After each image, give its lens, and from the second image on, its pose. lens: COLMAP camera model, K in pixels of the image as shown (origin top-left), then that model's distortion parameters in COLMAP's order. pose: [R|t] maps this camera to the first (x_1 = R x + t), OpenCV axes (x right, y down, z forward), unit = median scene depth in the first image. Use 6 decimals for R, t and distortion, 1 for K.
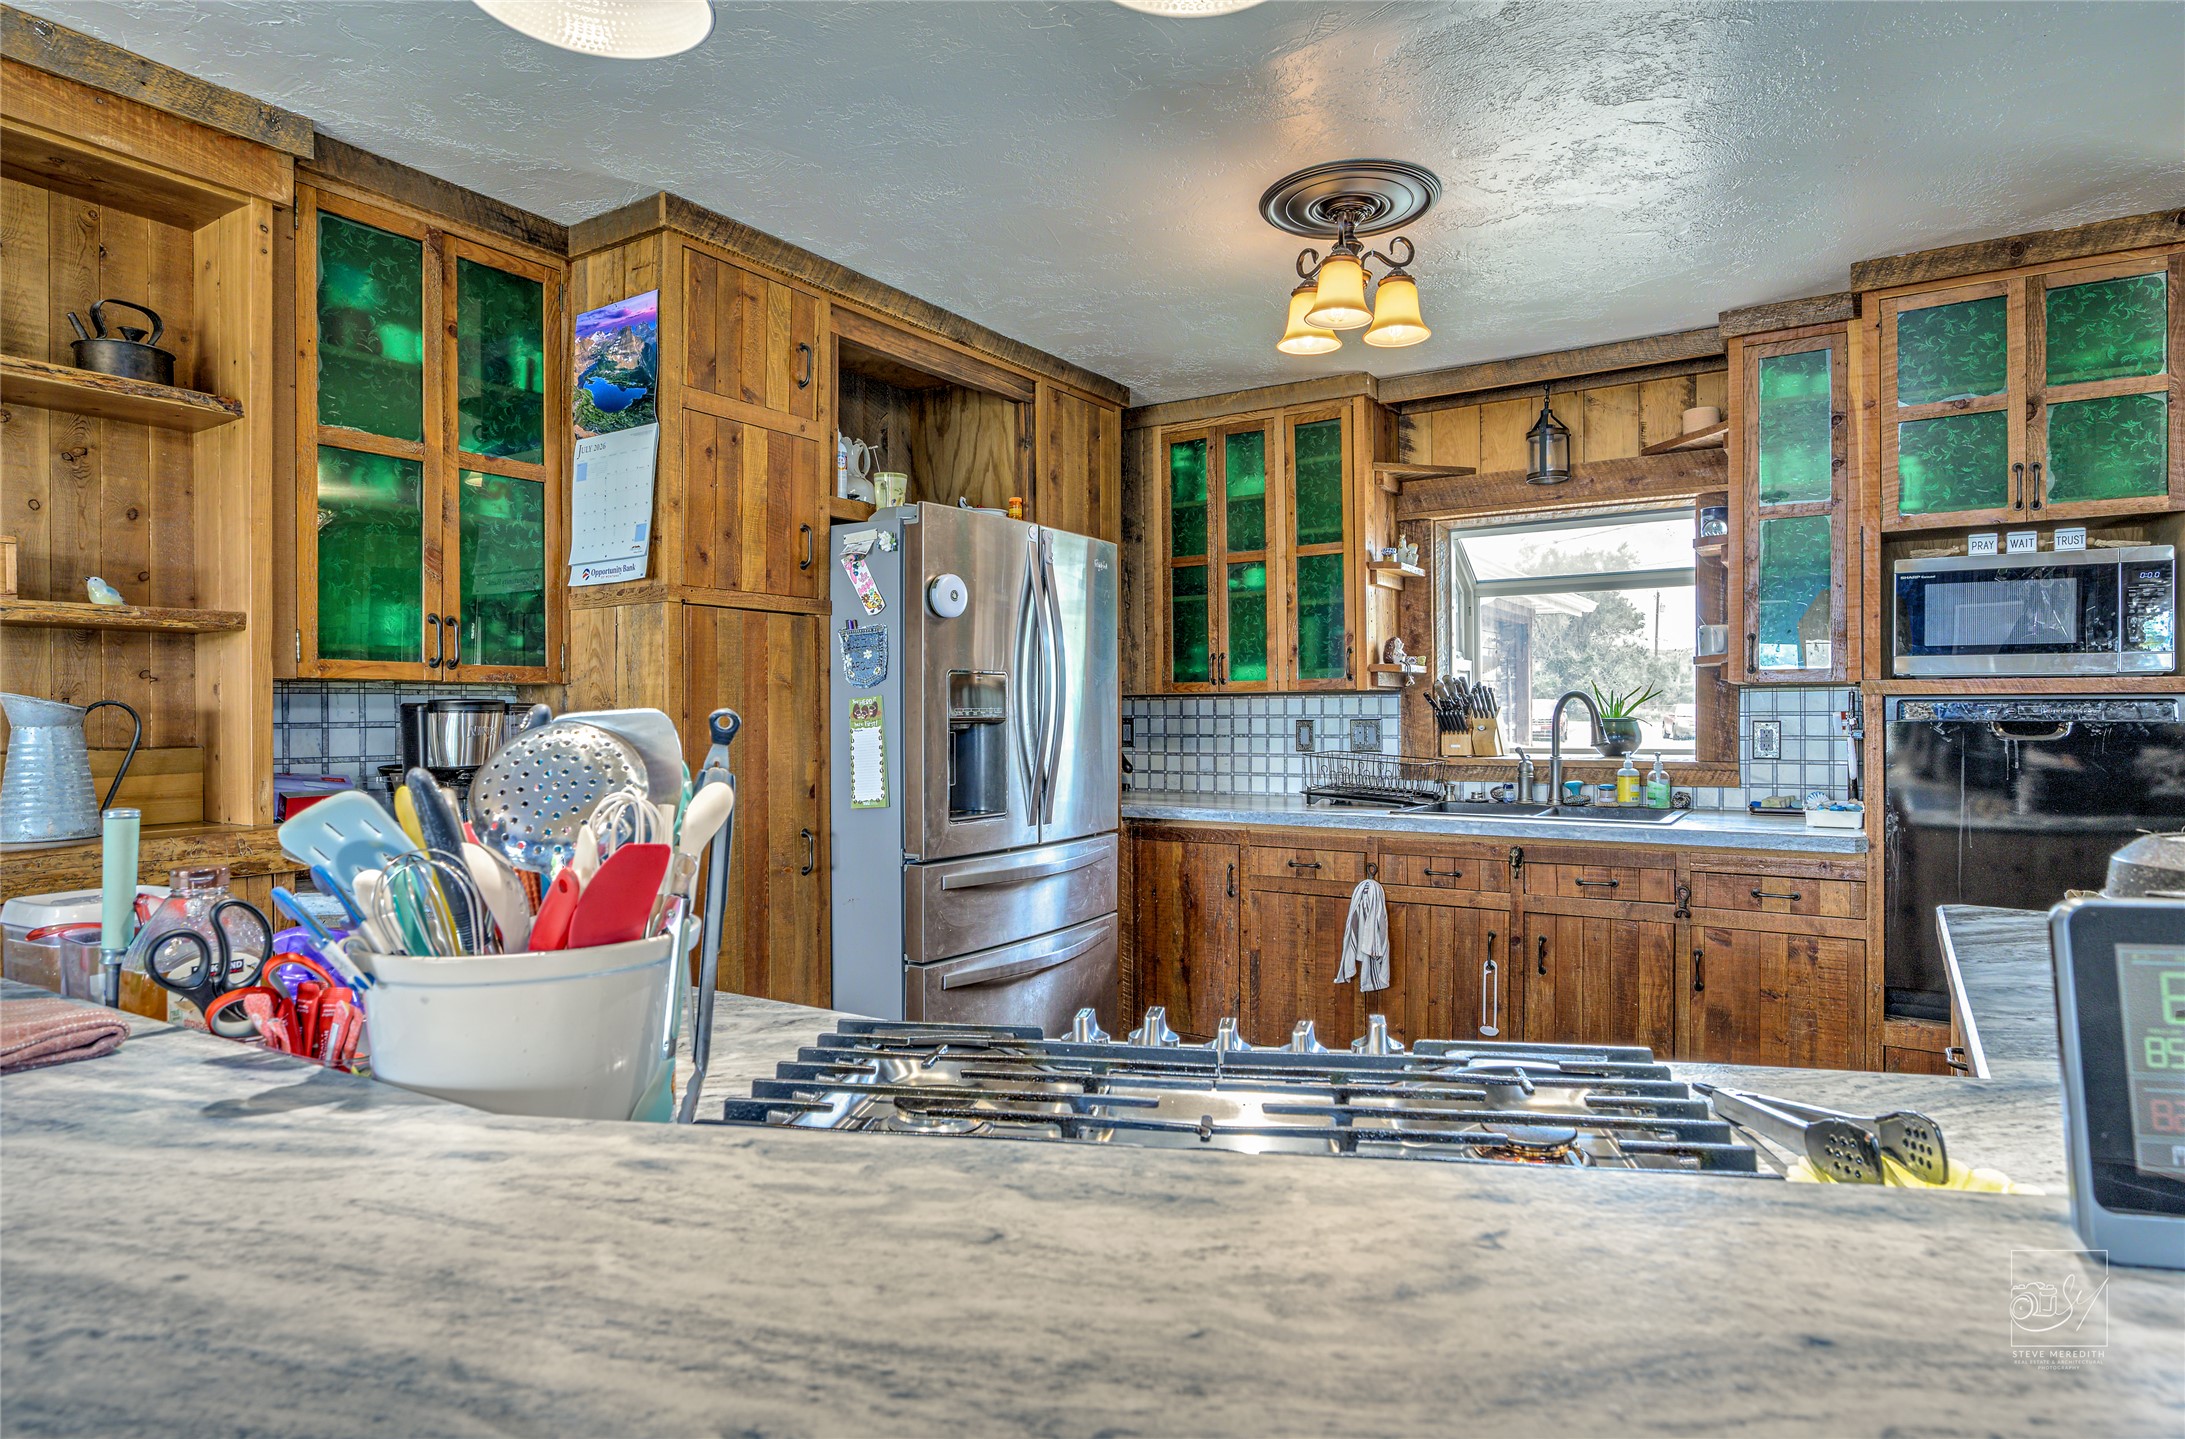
lens RADIAL K [[1179.0, 0, 1098.6], [0, 1179.0, 711.7], [0, 0, 1]] dist [0.001245, 0.000544]
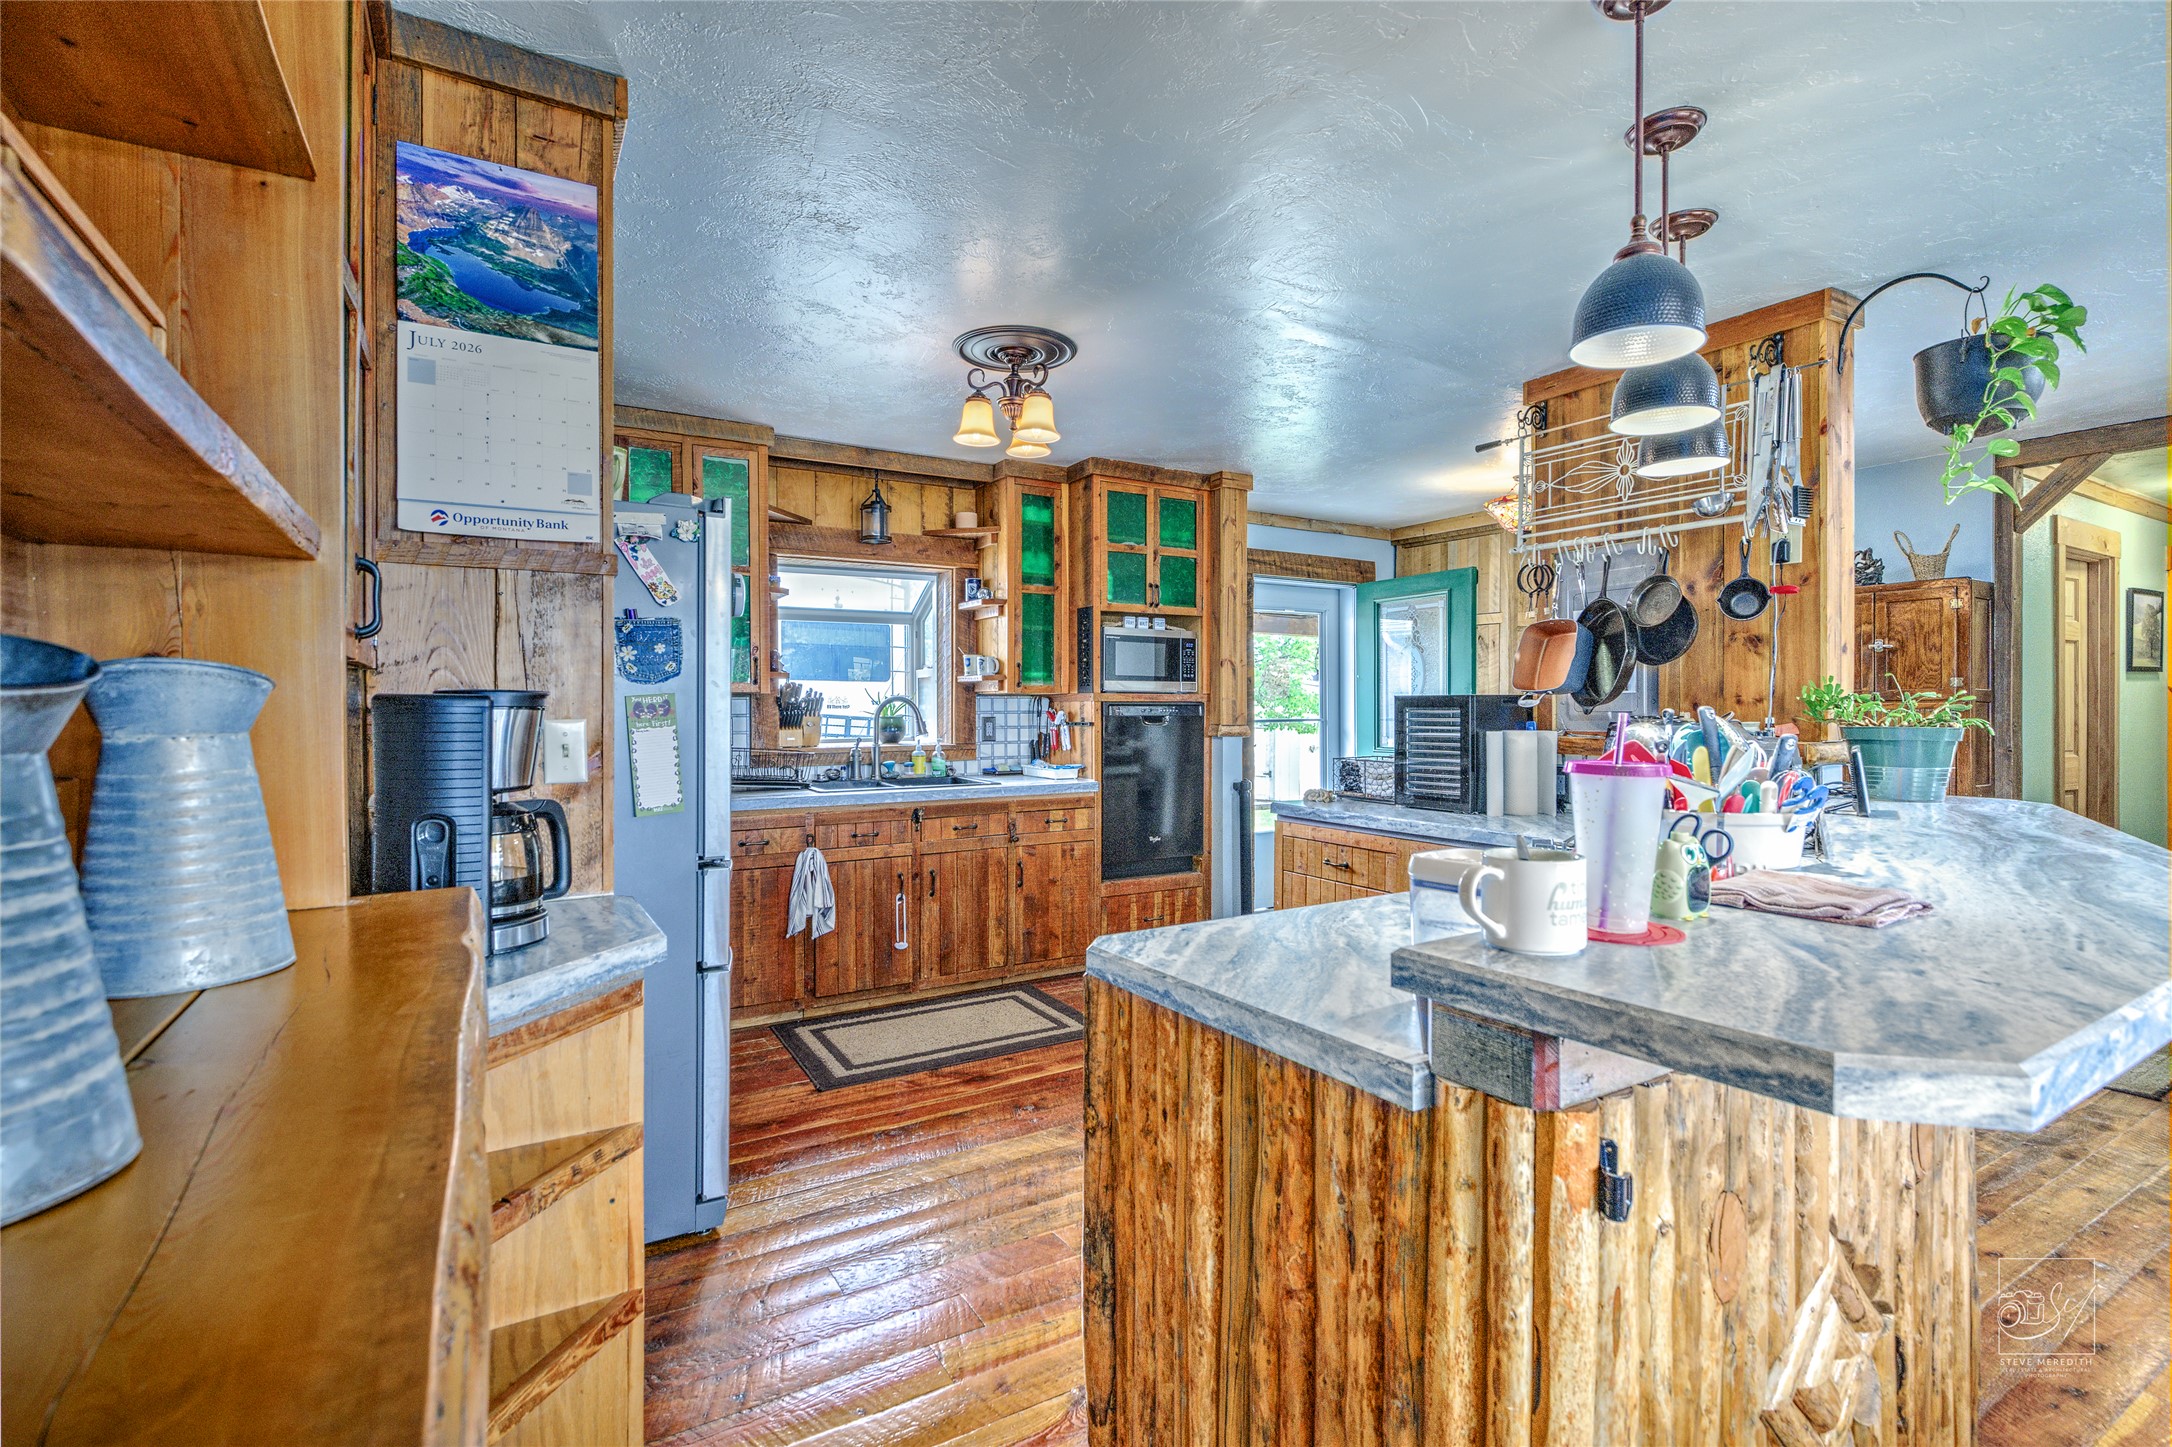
lens RADIAL K [[1009.5, 0, 1093.4], [0, 1009.5, 712.3], [0, 0, 1]] dist [-0.000913, 0.000861]
pose [[0.445424, -0.000353, 0.895320, -0.615776], [0.000651, 1.000000, 0.000071, 0.001418], [-0.895320, 0.000551, 0.445424, 0.284124]]
